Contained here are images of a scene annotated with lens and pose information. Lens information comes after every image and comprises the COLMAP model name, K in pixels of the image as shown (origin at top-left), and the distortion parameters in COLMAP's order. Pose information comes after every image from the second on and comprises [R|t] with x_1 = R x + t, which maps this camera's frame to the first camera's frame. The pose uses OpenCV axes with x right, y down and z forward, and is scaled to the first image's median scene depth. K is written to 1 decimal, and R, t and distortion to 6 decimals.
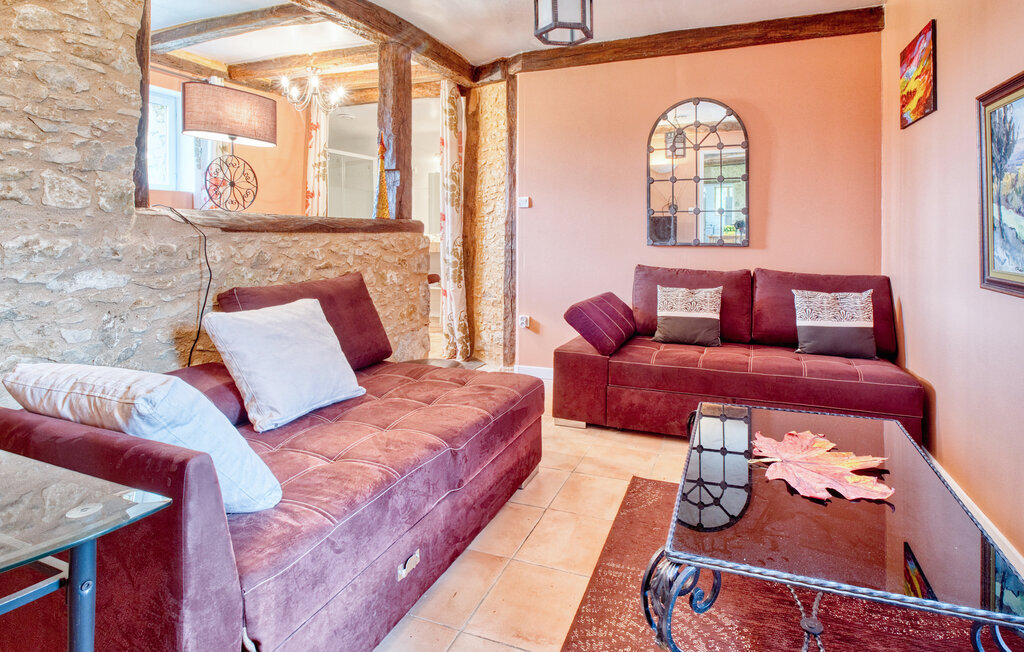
lens RADIAL K [[458.0, 0, 512.0], [0, 458.0, 326.0], [0, 0, 1]] dist [-0.002677, -0.007268]
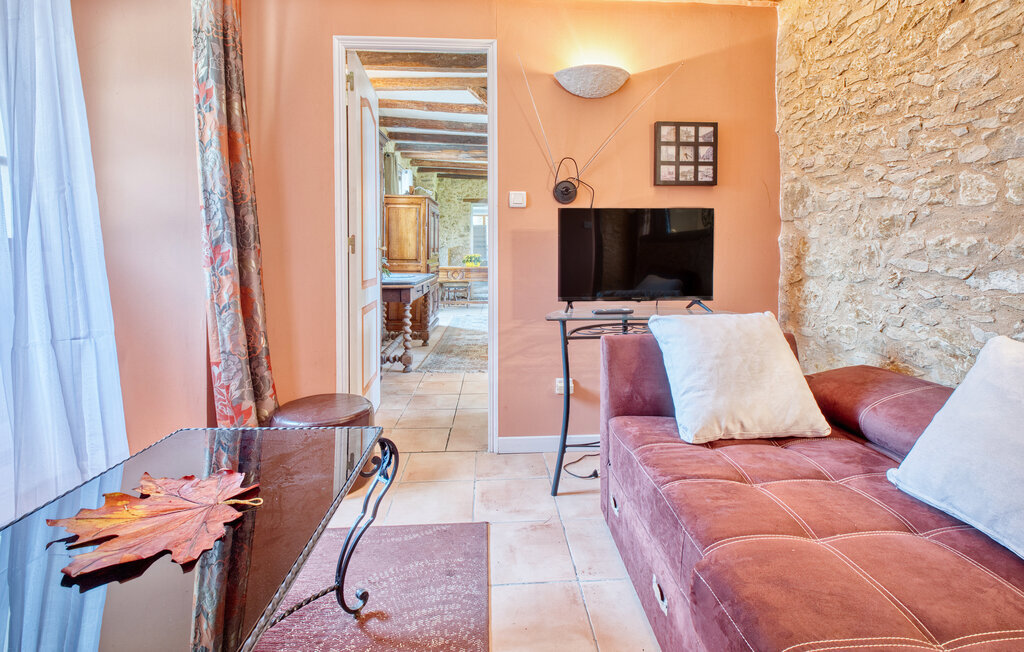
lens RADIAL K [[458.0, 0, 512.0], [0, 458.0, 326.0], [0, 0, 1]] dist [-0.002677, -0.007268]
pose [[-0.881849, 0.091475, -0.462574, 0.406841], [-0.070066, 0.944692, 0.320387, -0.259634], [0.466297, 0.314944, -0.826667, 1.443123]]
